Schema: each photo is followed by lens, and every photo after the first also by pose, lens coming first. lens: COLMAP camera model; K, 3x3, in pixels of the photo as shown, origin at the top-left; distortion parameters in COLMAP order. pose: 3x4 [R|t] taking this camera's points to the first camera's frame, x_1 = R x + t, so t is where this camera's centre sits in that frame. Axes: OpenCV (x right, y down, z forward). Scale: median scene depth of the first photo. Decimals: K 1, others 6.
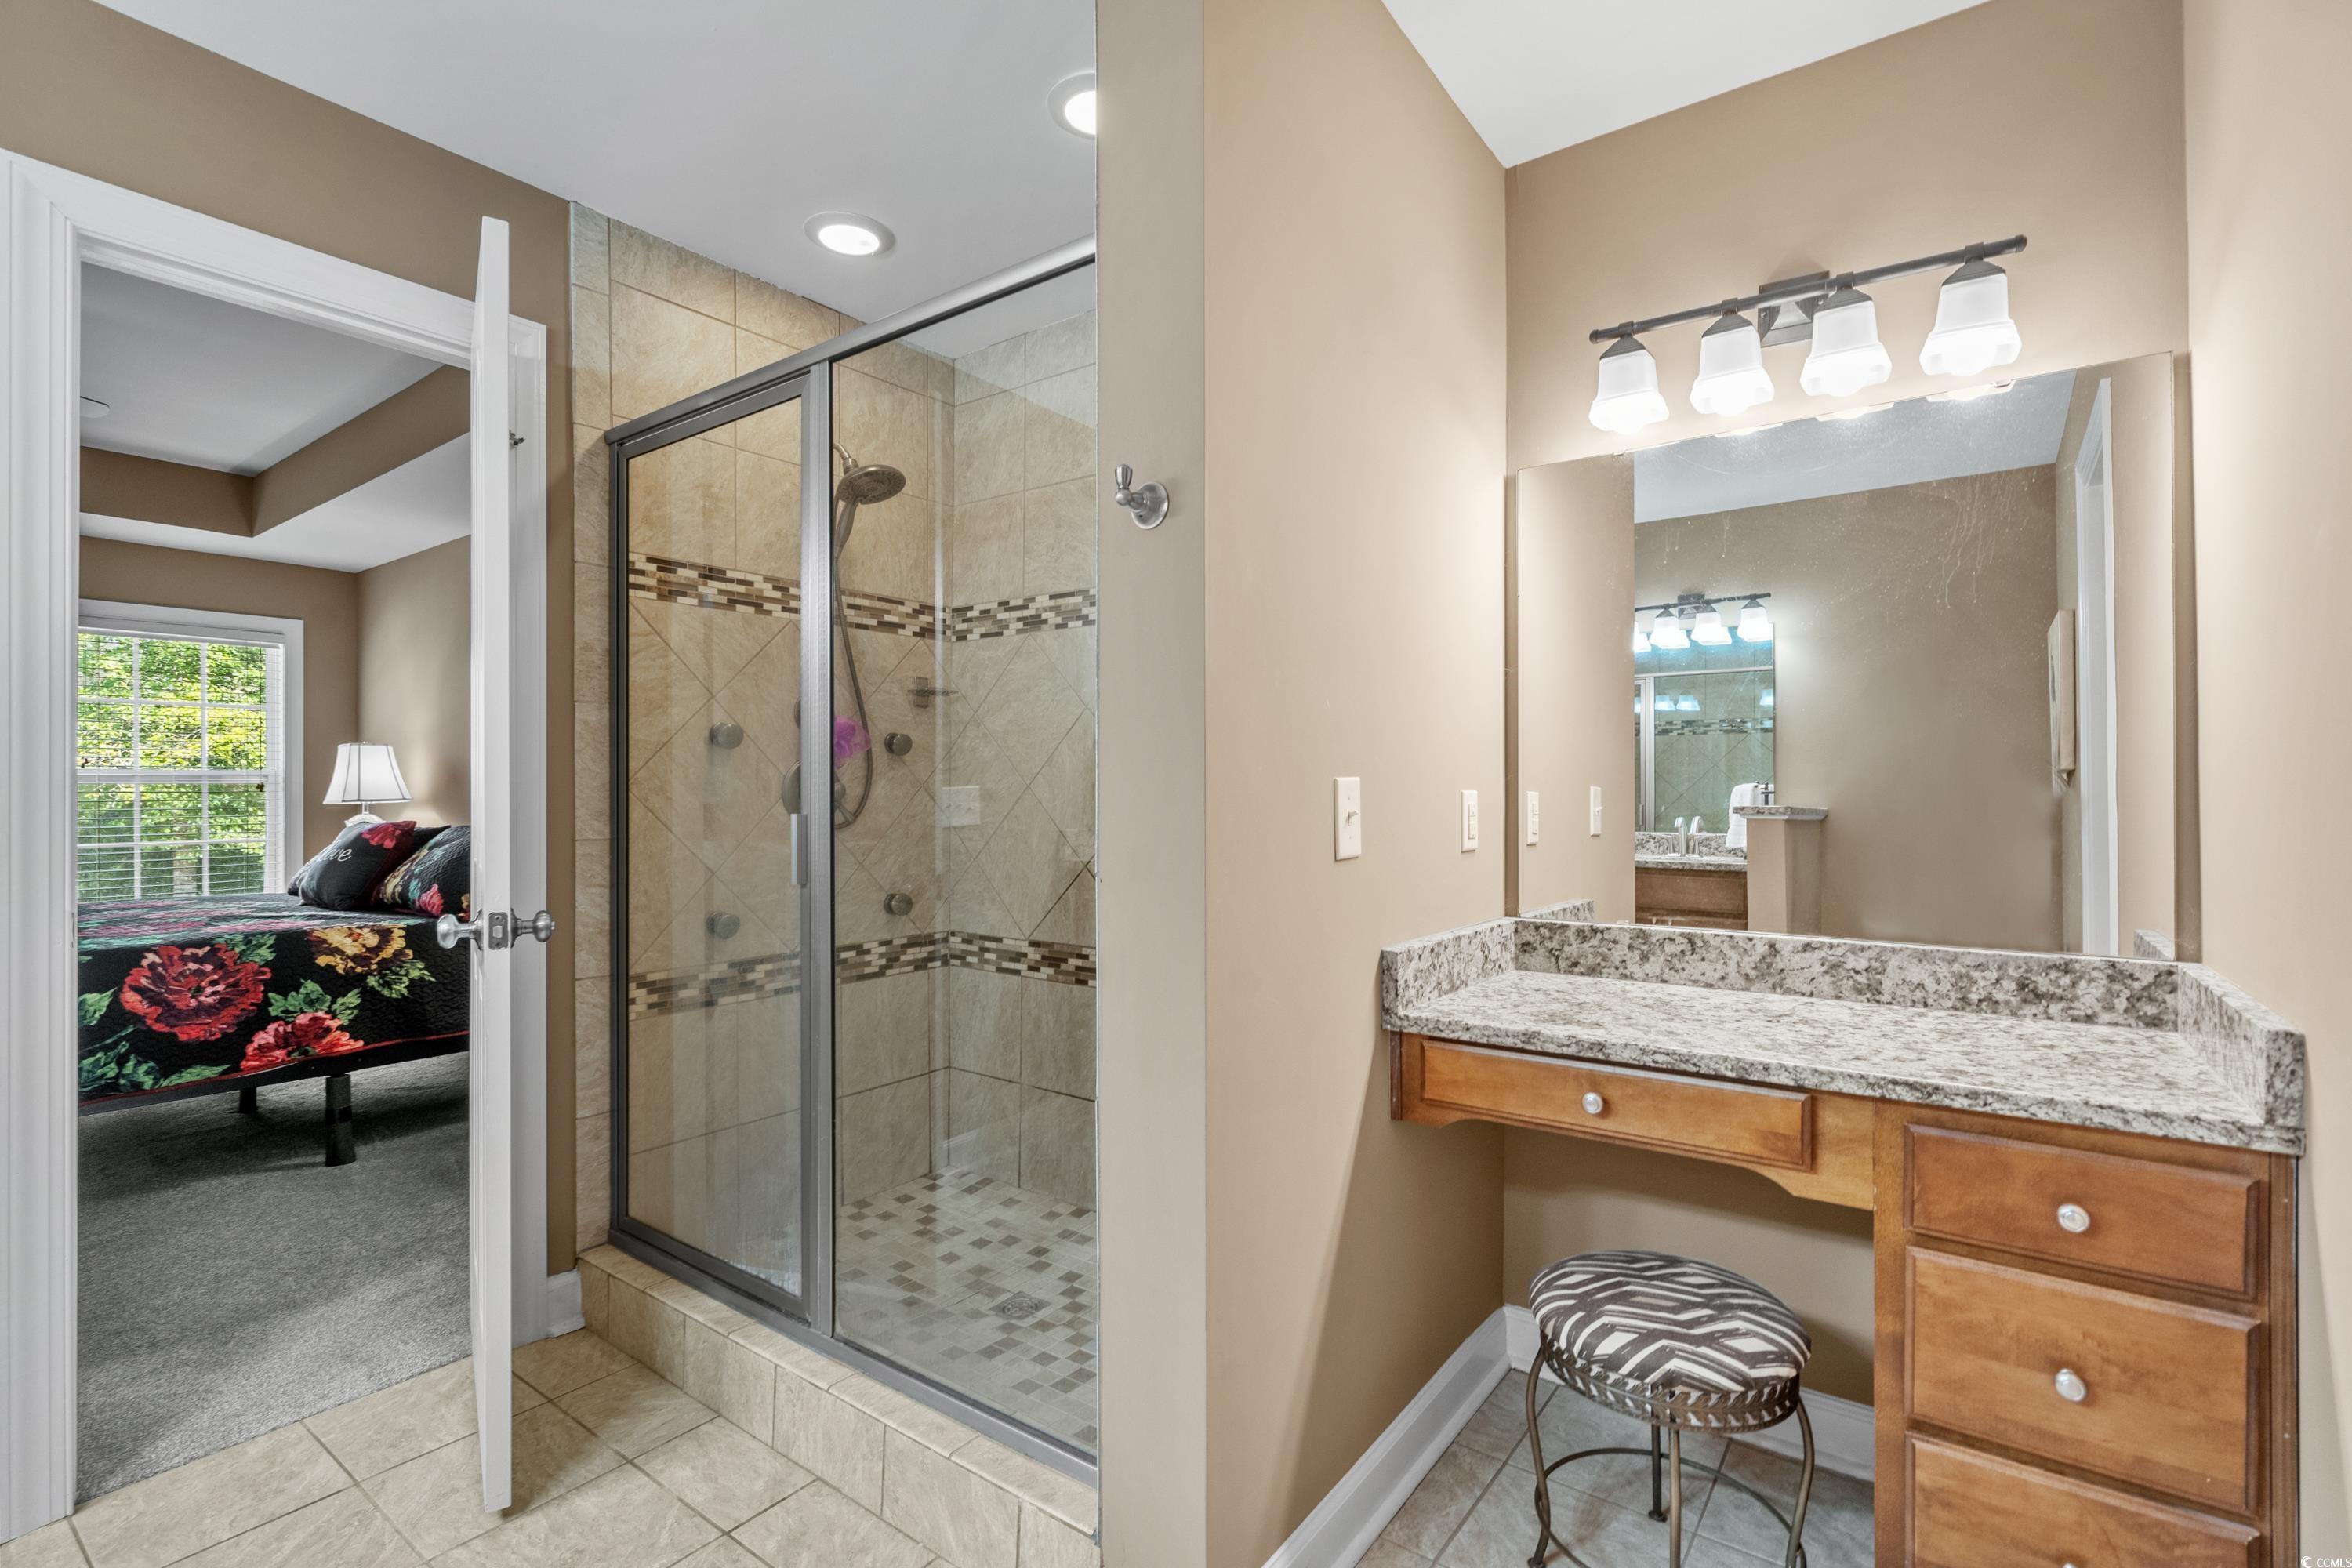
lens RADIAL K [[1071.9, 0, 1179.2], [0, 1071.9, 790.8], [0, 0, 1]] dist [-0.011232, 0.005849]
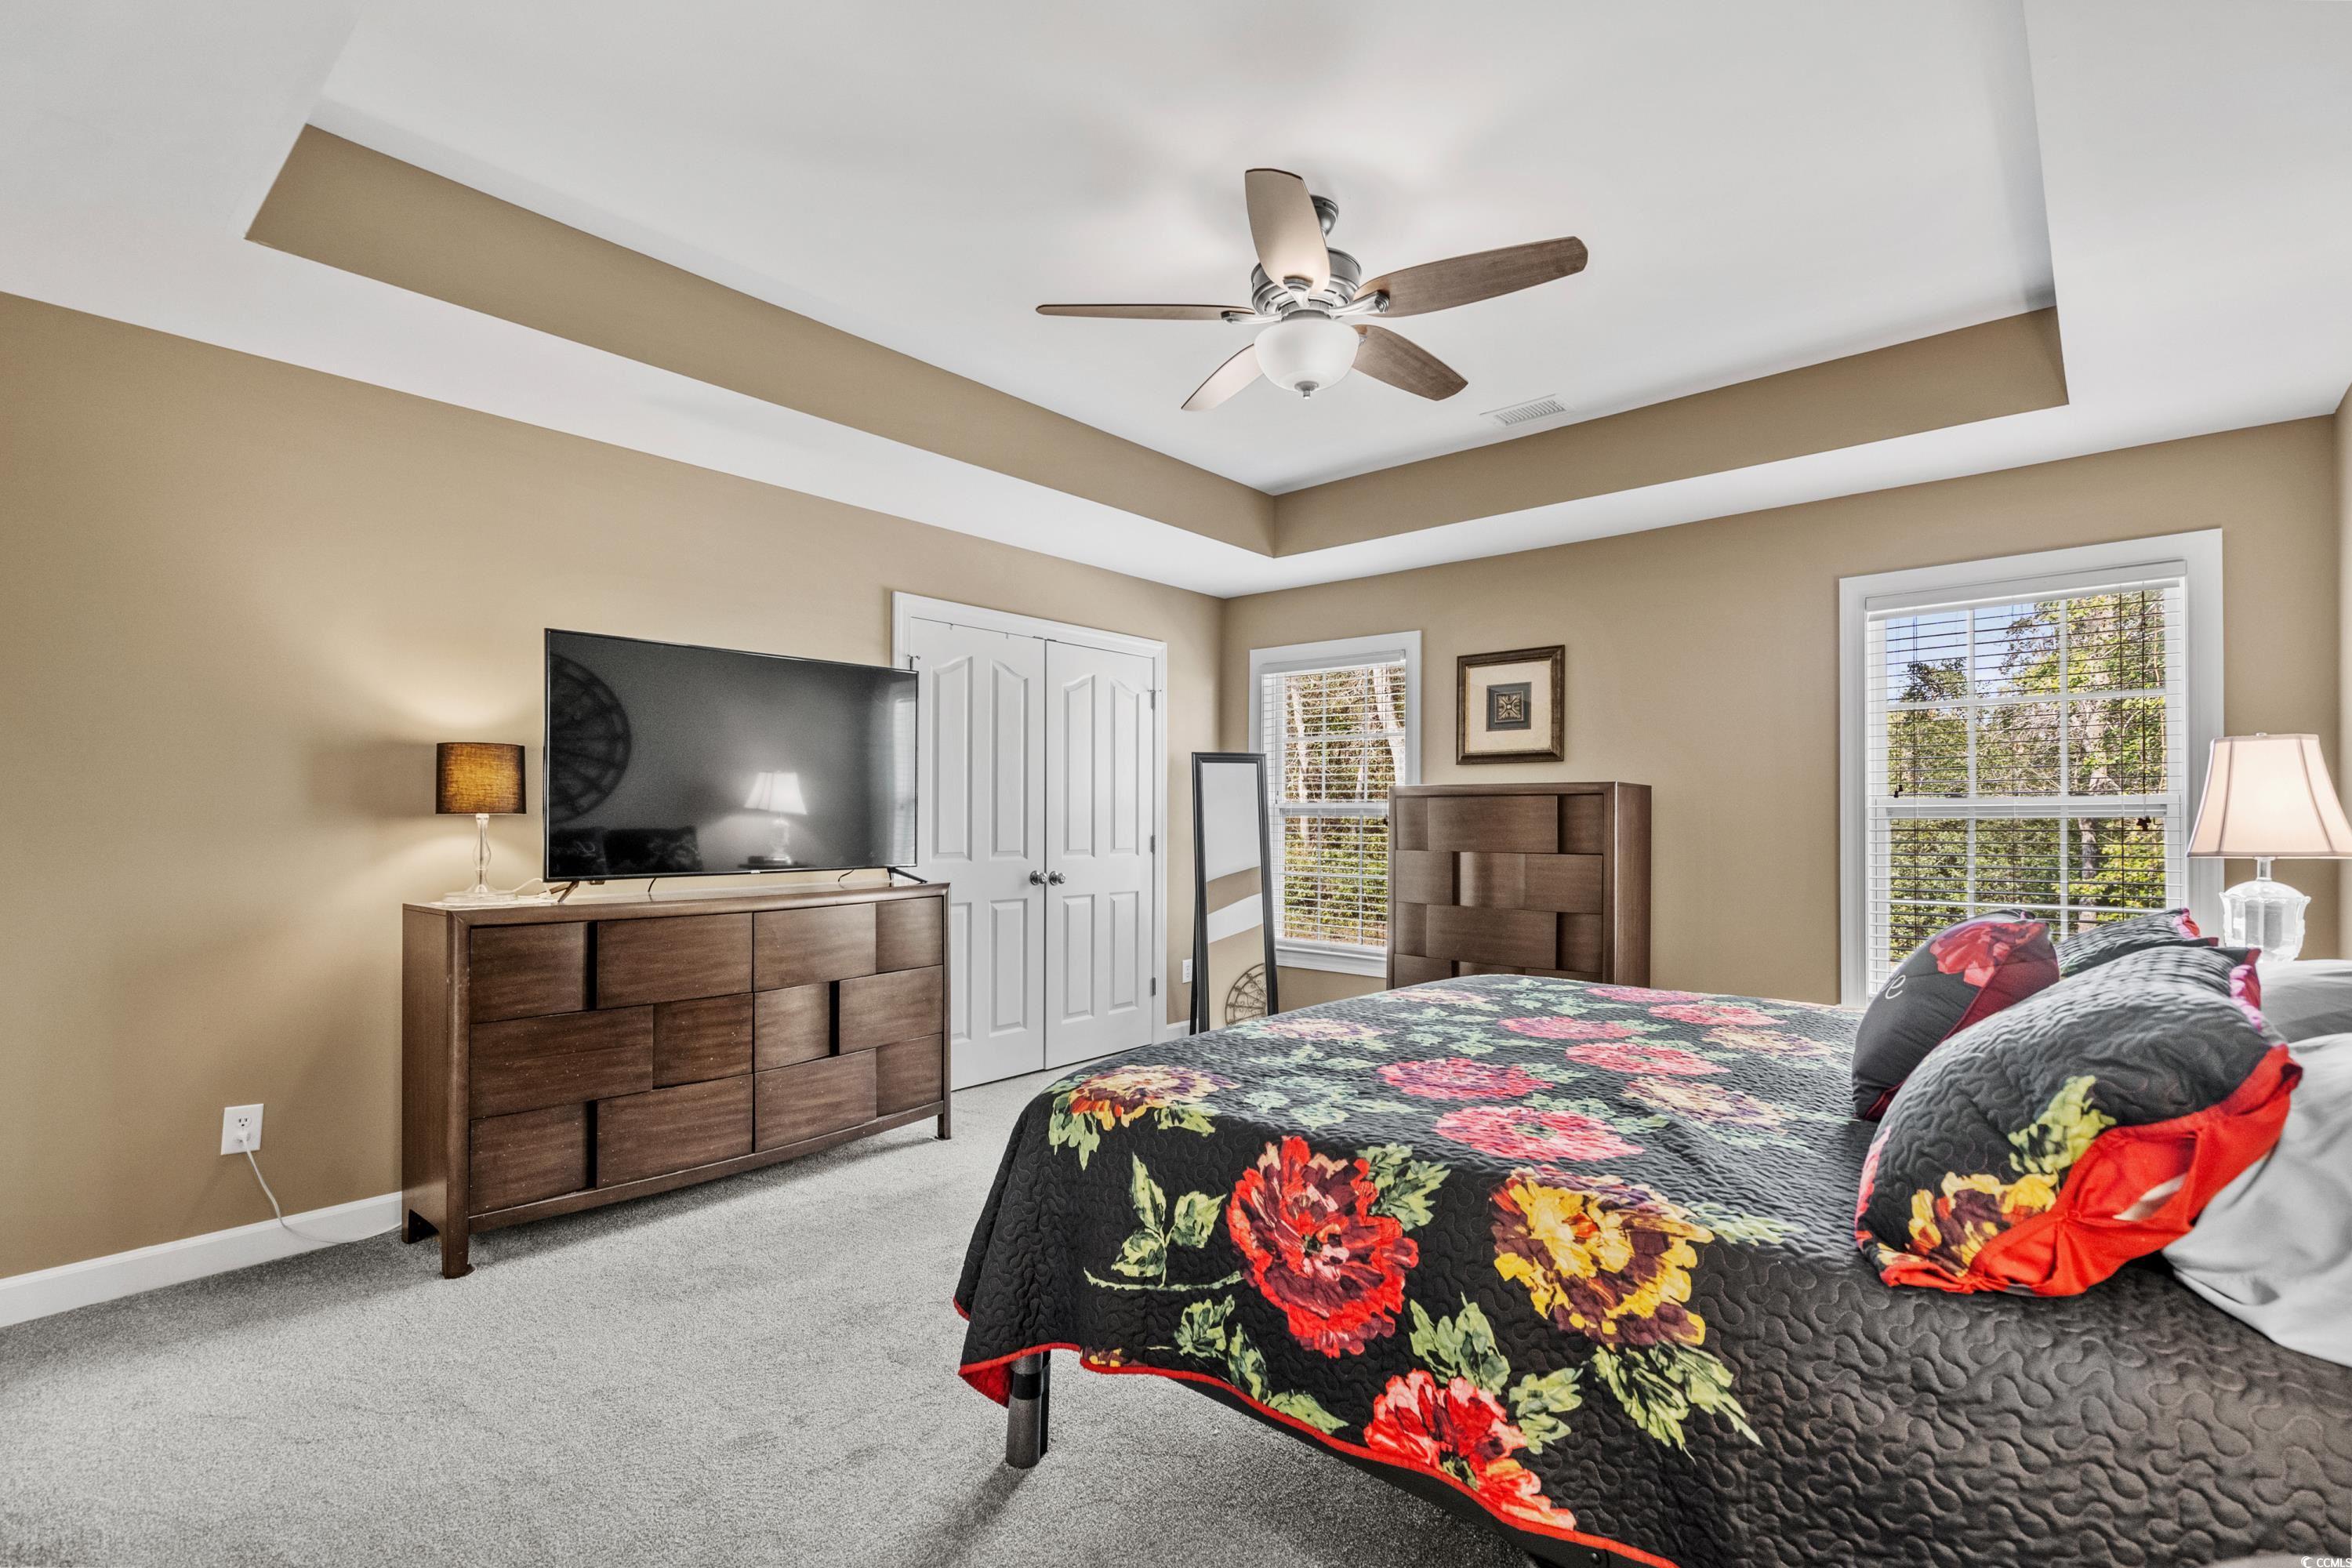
lens RADIAL K [[1071.9, 0, 1159.9], [0, 1071.9, 789.6], [0, 0, 1]] dist [-0.011232, 0.005849]
pose [[-0.079911, -0.018849, -0.996624, -0.387552], [0.004994, 0.999801, -0.019310, -0.018377], [0.996790, -0.006520, -0.079801, 0.927084]]
